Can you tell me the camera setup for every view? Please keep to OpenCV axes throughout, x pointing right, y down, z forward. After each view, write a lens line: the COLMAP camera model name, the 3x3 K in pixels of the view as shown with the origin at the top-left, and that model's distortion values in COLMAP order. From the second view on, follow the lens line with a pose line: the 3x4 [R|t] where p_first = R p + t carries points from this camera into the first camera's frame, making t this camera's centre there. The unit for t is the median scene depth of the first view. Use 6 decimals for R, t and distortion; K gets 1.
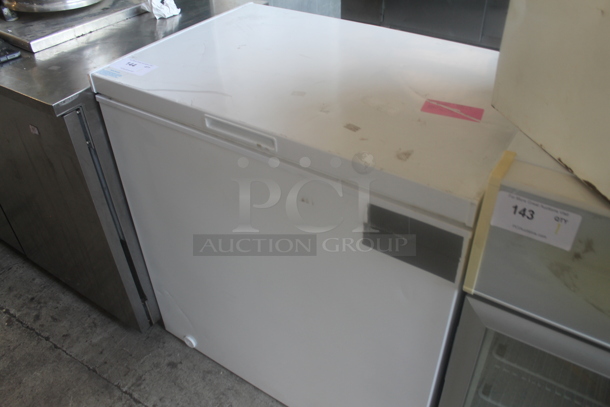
lens RADIAL K [[508.5, 0, 306.6], [0, 508.5, 200.1], [0, 0, 1]] dist [-0.083041, 0.011577]
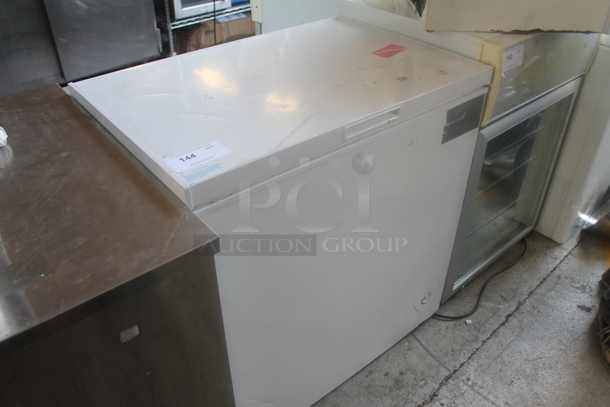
lens RADIAL K [[508.5, 0, 304.4], [0, 508.5, 203.4], [0, 0, 1]] dist [-0.083041, 0.011577]
pose [[0.282720, -0.539776, 0.792913, -1.173896], [0.577711, 0.755712, 0.308464, -0.434197], [-0.765715, 0.370866, 0.525489, 0.579506]]
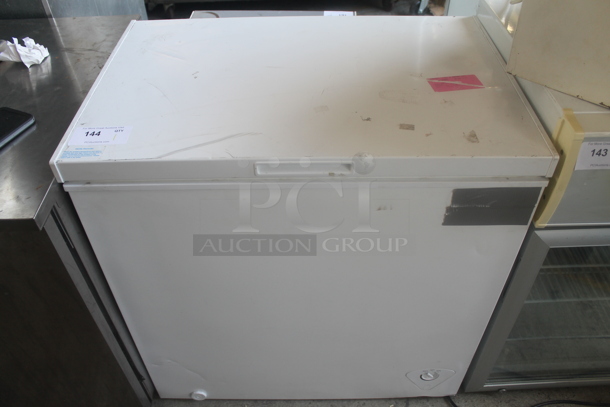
lens RADIAL K [[508.5, 0, 303.9], [0, 508.5, 206.5], [0, 0, 1]] dist [-0.083041, 0.011577]
pose [[0.827855, -0.378945, 0.413591, -0.545981], [0.336772, 0.925408, 0.173796, -0.229759], [-0.448599, -0.004592, 0.893721, 0.153279]]
